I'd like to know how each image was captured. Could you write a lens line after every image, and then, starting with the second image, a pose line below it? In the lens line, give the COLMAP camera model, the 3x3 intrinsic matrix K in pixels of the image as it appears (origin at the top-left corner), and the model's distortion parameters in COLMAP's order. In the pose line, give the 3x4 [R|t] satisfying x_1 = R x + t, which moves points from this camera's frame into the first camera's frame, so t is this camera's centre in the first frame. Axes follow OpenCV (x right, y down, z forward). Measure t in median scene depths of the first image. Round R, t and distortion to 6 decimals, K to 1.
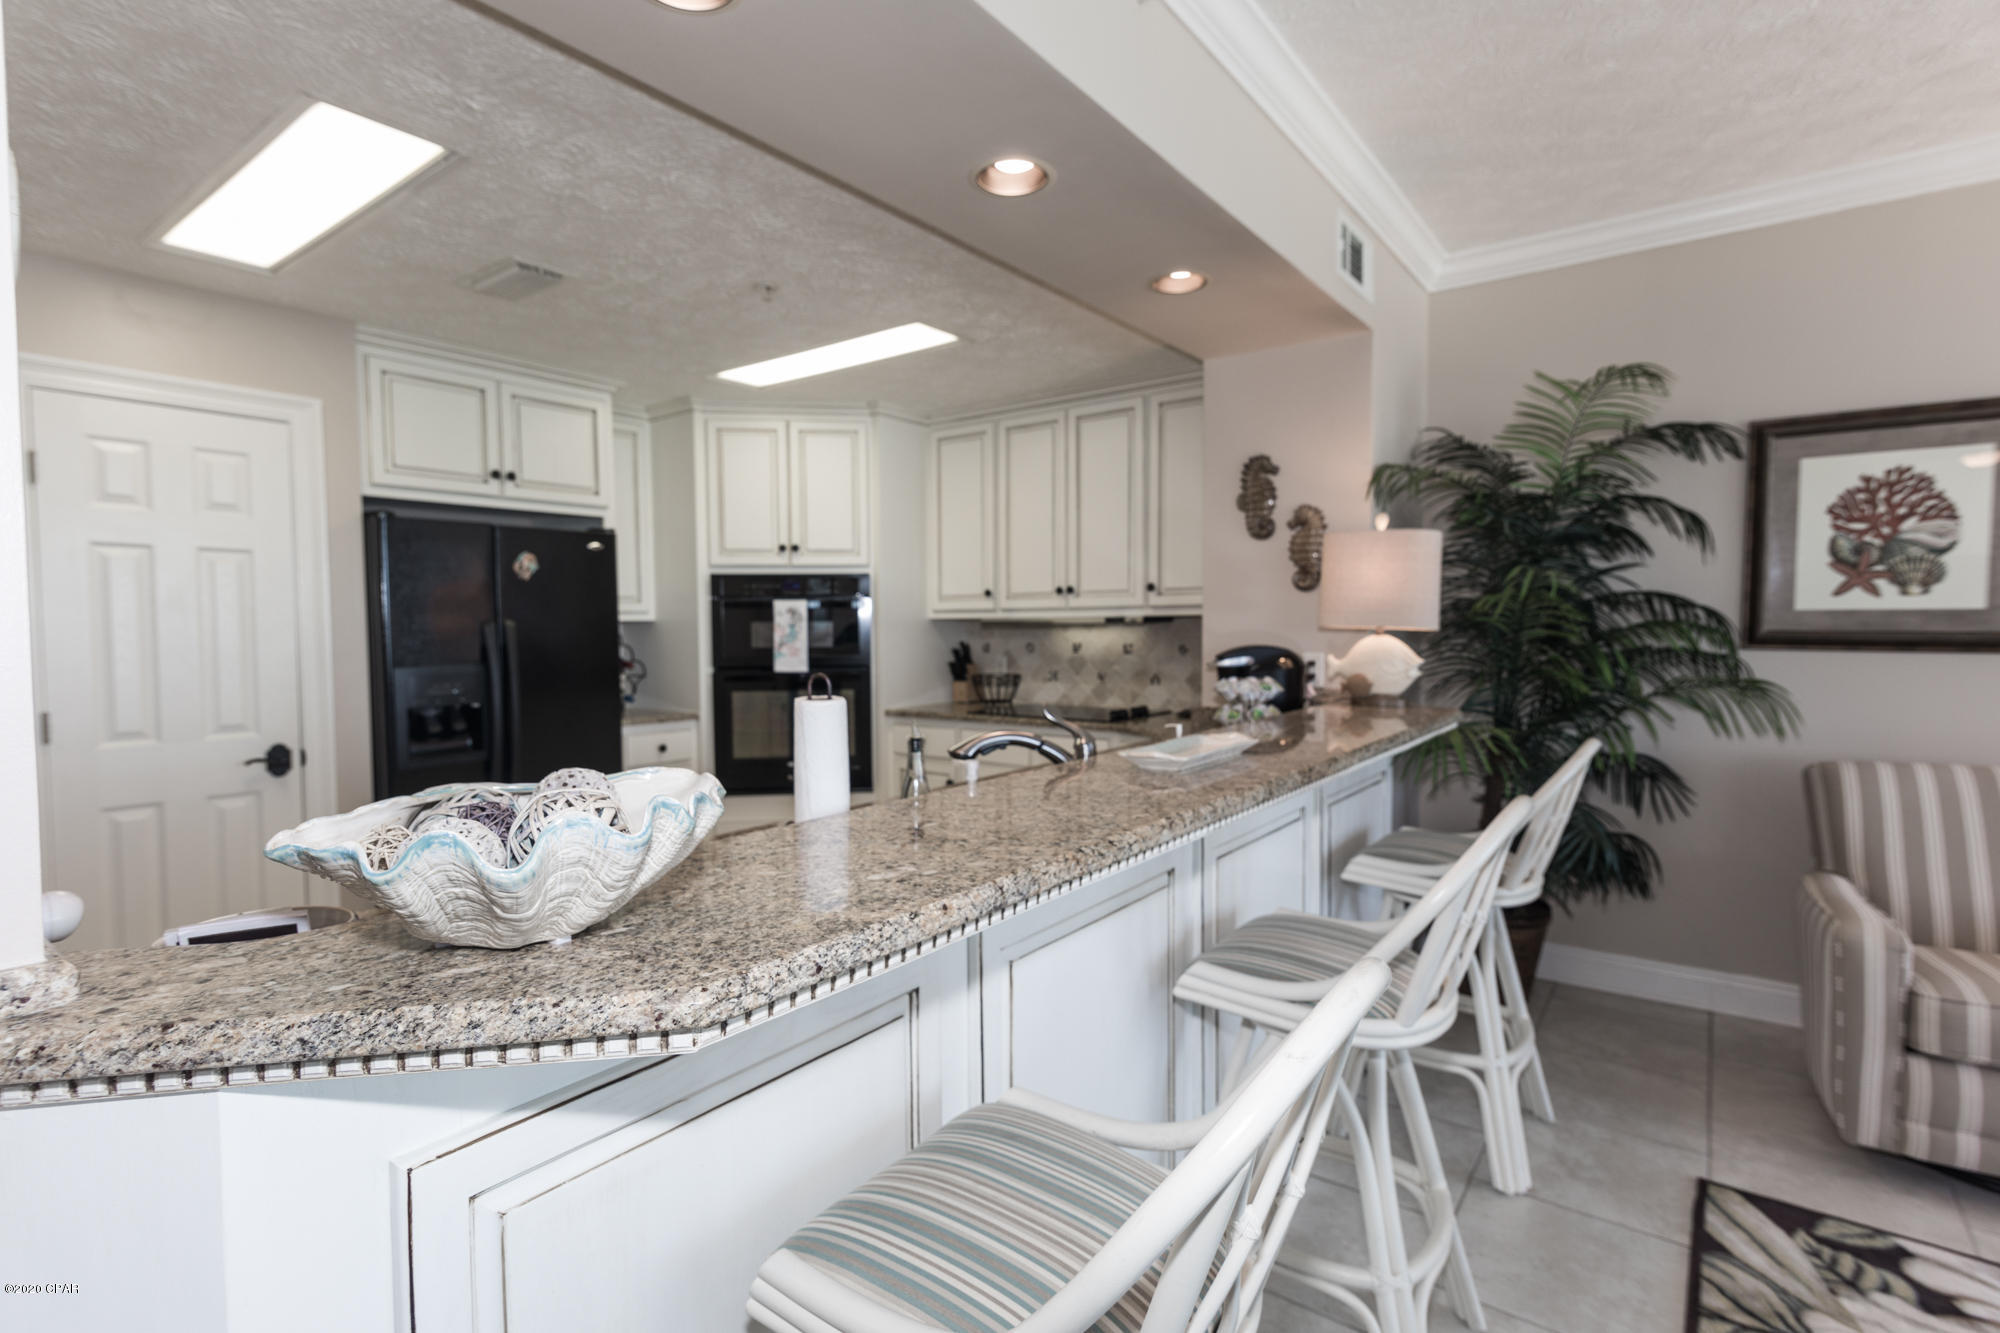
lens RADIAL K [[960.0, 0, 990.5], [0, 960.0, 664.6], [0, 0, 1]] dist [0.014300, -0.007285]
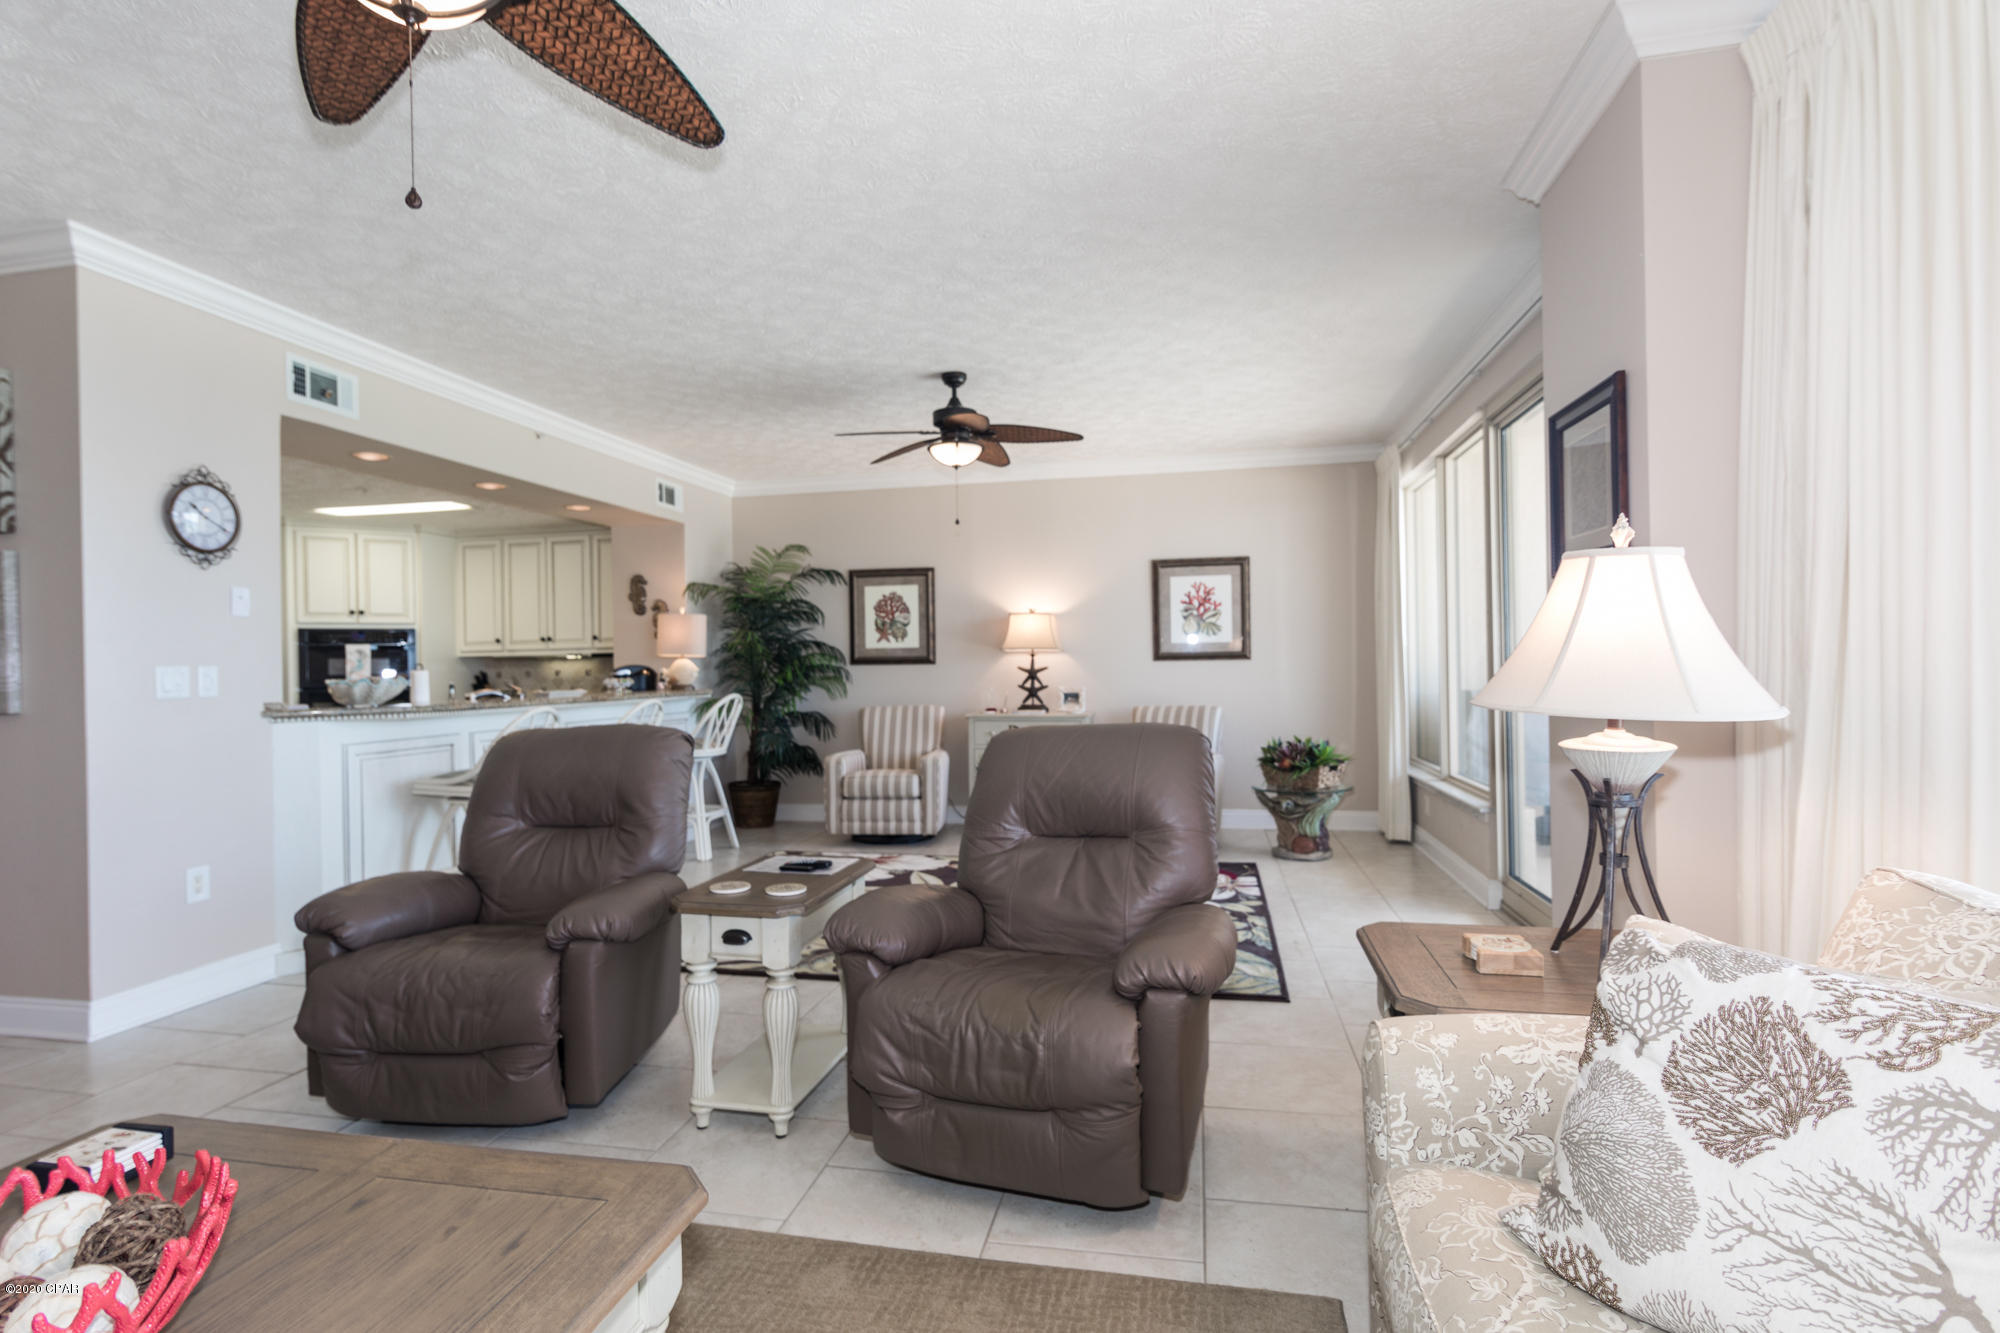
lens RADIAL K [[960.0, 0, 990.5], [0, 960.0, 664.6], [0, 0, 1]] dist [0.014300, -0.007285]
pose [[0.905345, -0.009063, 0.424579, 0.072570], [0.030495, 0.998579, -0.043710, 0.078702], [-0.423580, 0.052520, 0.904335, -1.036137]]
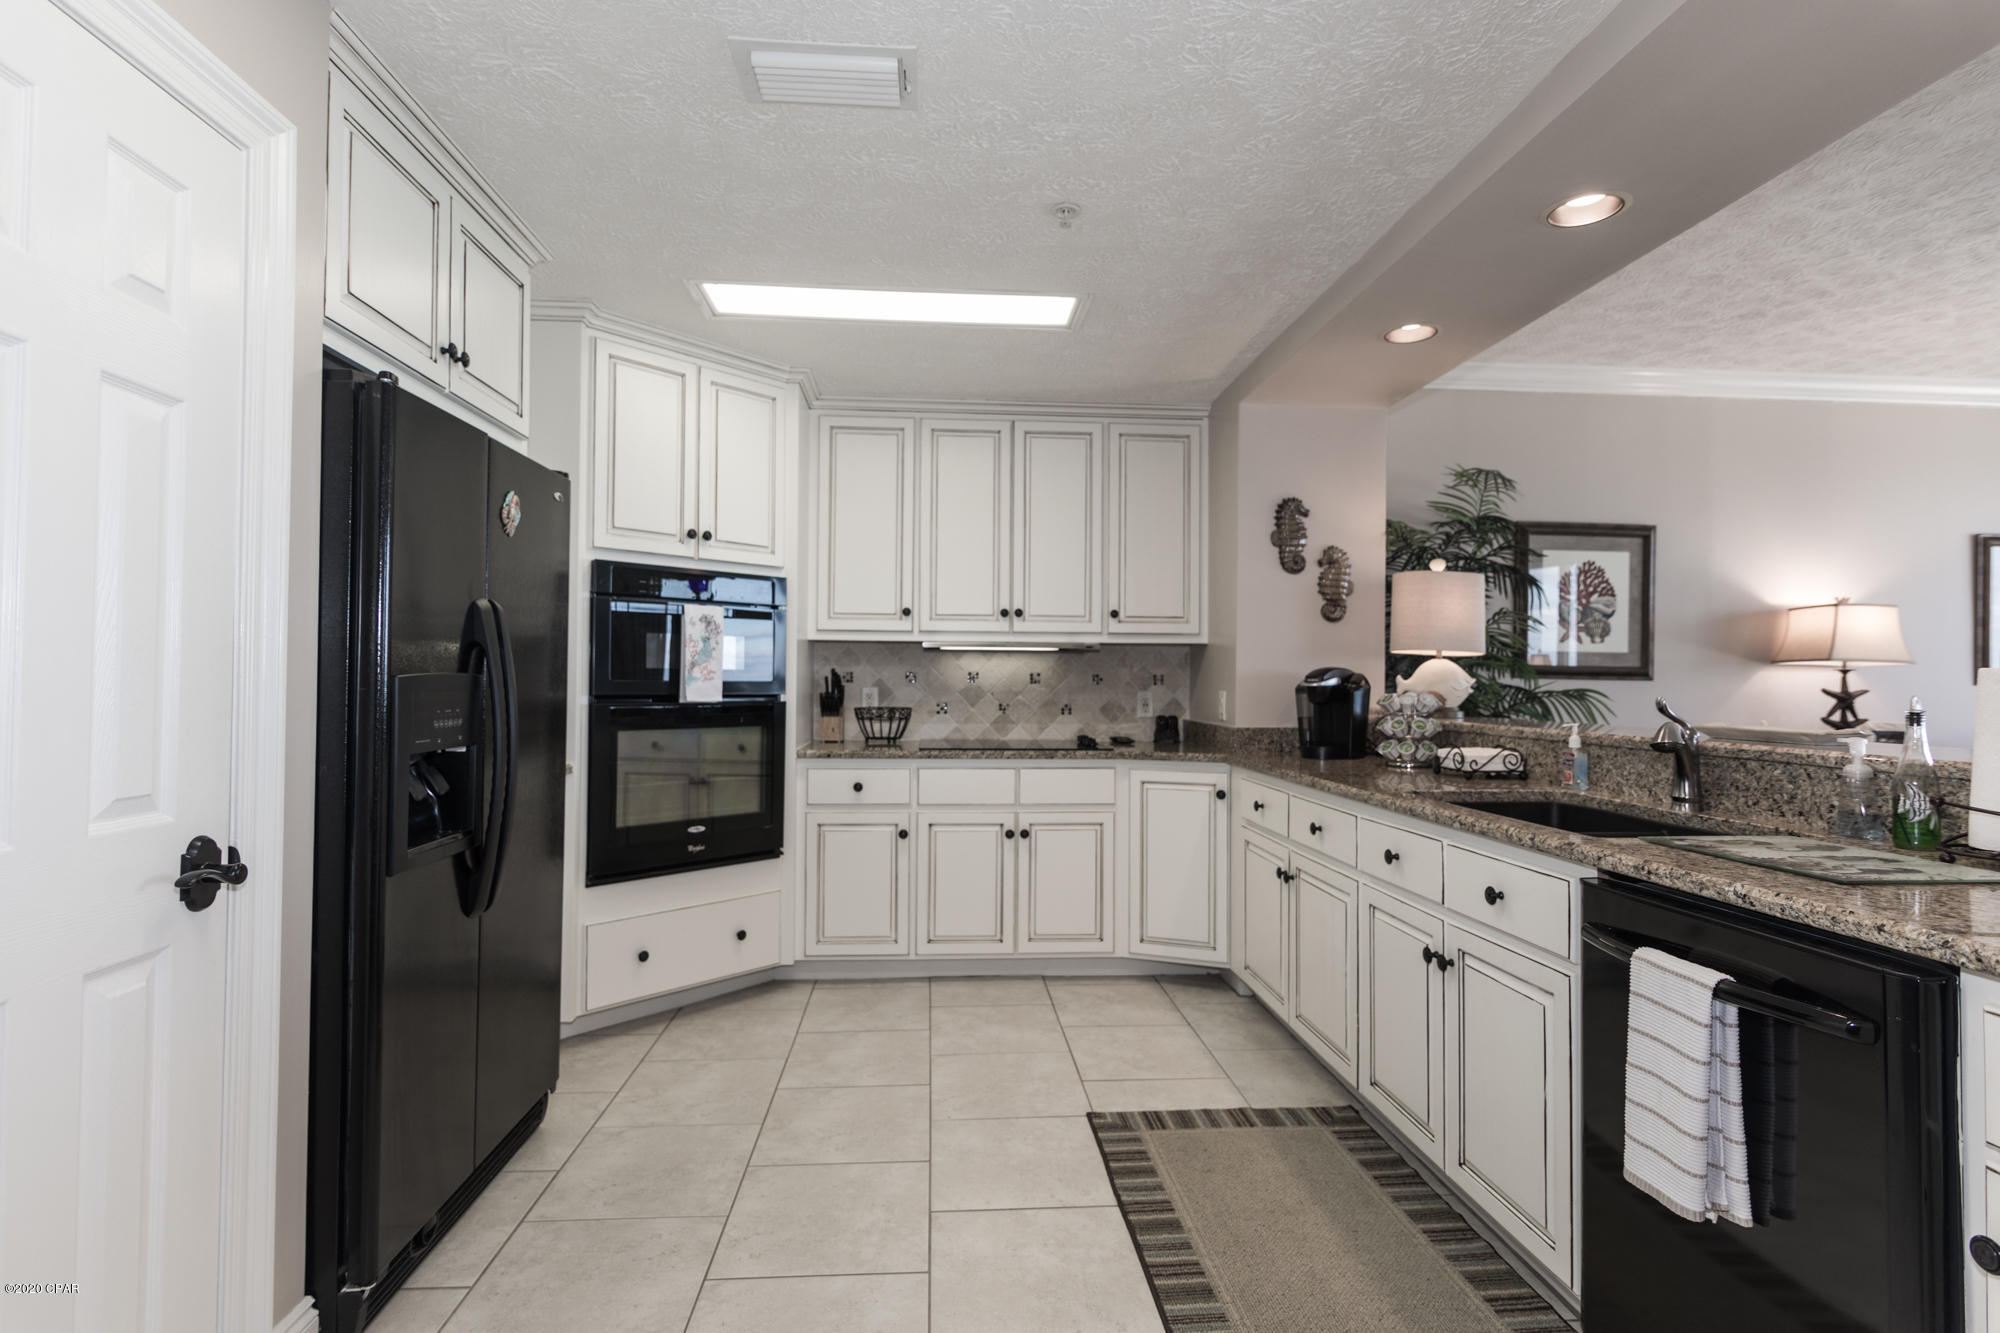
lens RADIAL K [[987.8, 0, 1000.0], [0, 987.8, 647.4], [0, 0, 1]] dist [0.001704, 0.000263]
pose [[0.749878, 0.035757, 0.660609, -0.619617], [0.014175, 0.997441, -0.070079, 0.025001], [-0.661424, 0.061915, 0.747452, 0.330422]]
